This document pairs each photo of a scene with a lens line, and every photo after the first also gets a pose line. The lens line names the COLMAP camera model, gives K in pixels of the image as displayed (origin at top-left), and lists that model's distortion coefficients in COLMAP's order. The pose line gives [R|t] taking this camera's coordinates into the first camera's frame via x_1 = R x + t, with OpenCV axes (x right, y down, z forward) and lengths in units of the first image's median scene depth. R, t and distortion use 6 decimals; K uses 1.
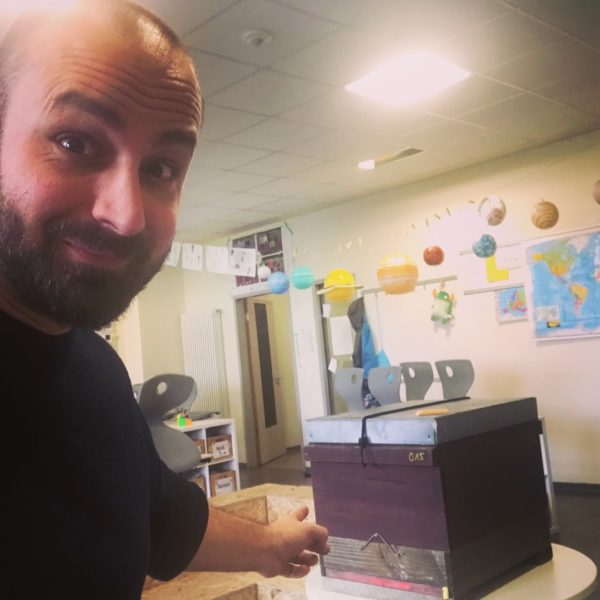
lens RADIAL K [[704.1, 0, 301.4], [0, 704.1, 297.5], [0, 0, 1]] dist [0.012729, 0.000000]
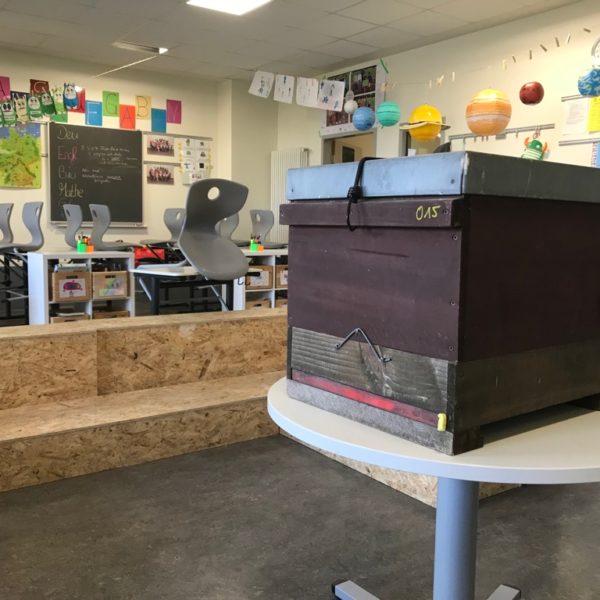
lens RADIAL K [[623.2, 0, 297.3], [0, 623.2, 300.8], [0, 0, 1]] dist [-0.015779, 0.000000]
pose [[0.981401, 0.127964, -0.143100, 0.039578], [-0.094872, 0.971337, 0.217953, 0.054815], [0.166889, -0.200323, 0.965411, 0.123422]]
